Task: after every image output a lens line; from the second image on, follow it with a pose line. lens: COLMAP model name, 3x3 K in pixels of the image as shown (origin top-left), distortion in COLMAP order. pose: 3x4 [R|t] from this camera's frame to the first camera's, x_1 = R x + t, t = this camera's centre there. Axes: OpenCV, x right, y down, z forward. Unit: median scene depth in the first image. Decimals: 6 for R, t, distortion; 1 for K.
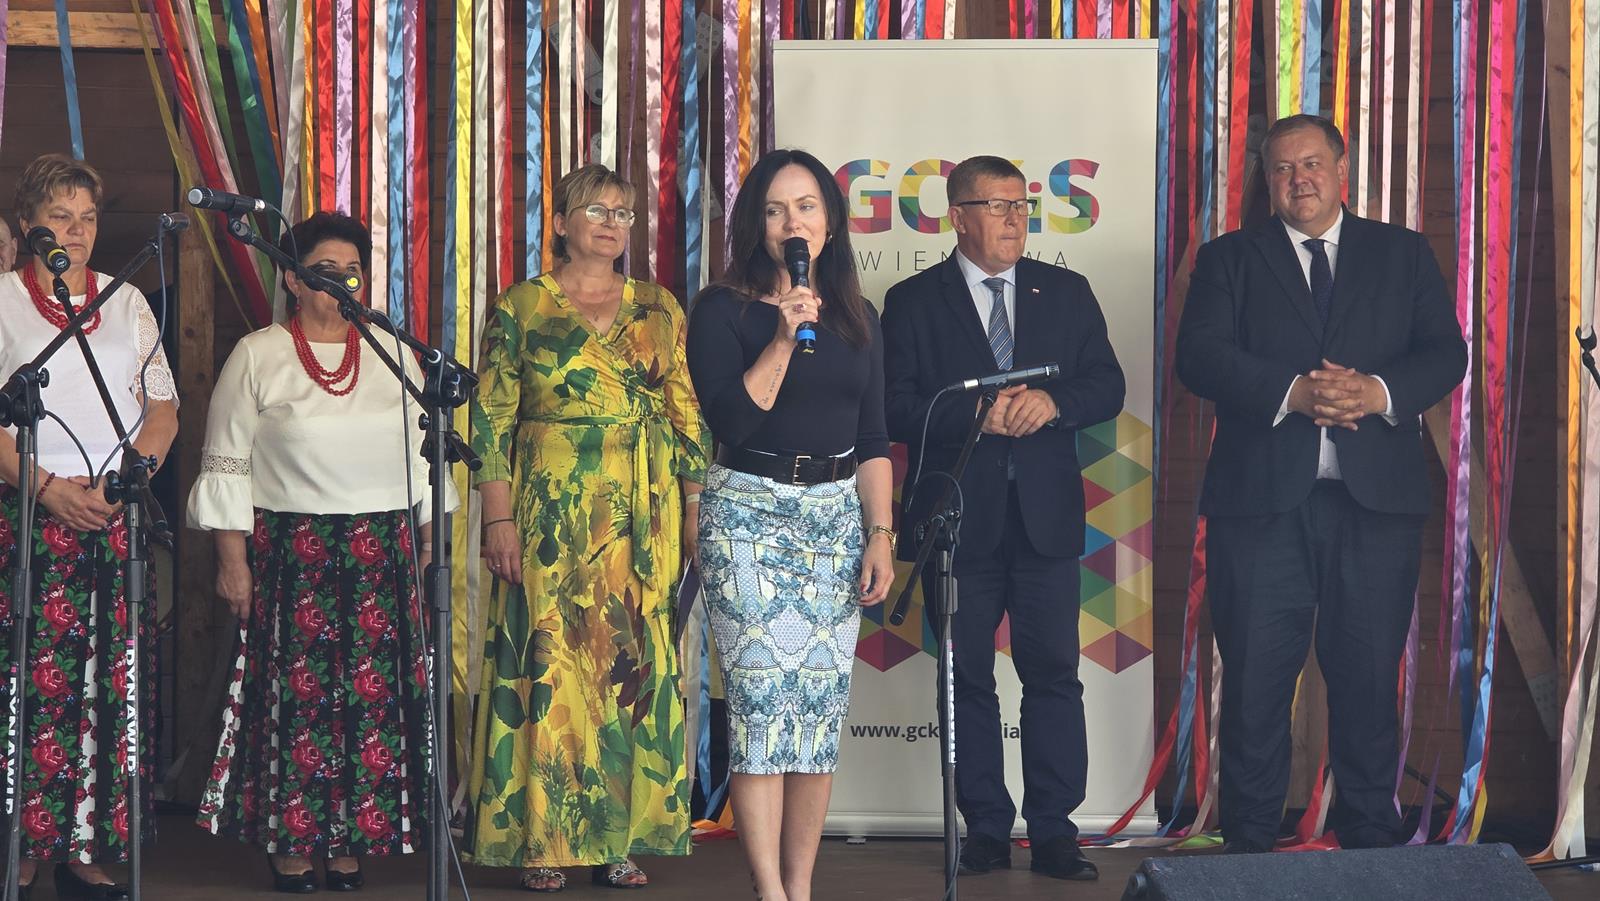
lens RADIAL K [[6752.5, 0, 793.1], [0, 6752.5, 449.0], [0, 0, 1]] dist [0.296683, 0.000000]
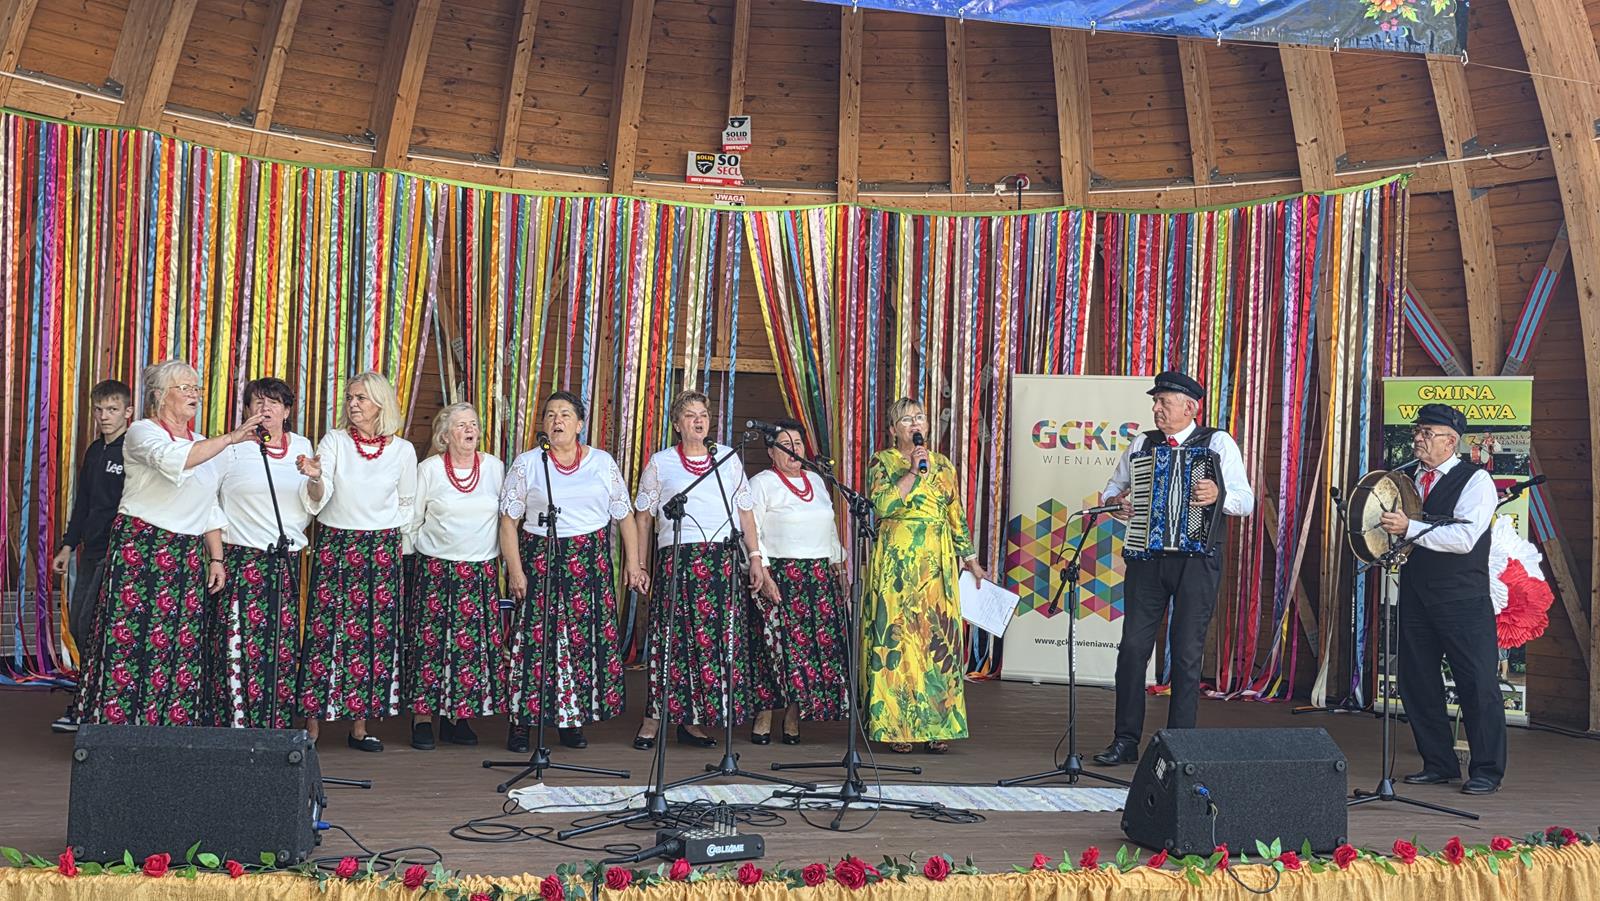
lens RADIAL K [[1746.6, 0, 801.4], [0, 1746.6, 448.4], [0, 0, 1]] dist [-0.061953, 0.000000]
pose [[0.992619, 0.032362, -0.116878, -0.005970], [-0.037190, 0.998532, -0.039371, -0.002987], [0.115432, 0.043427, 0.992366, 0.445994]]
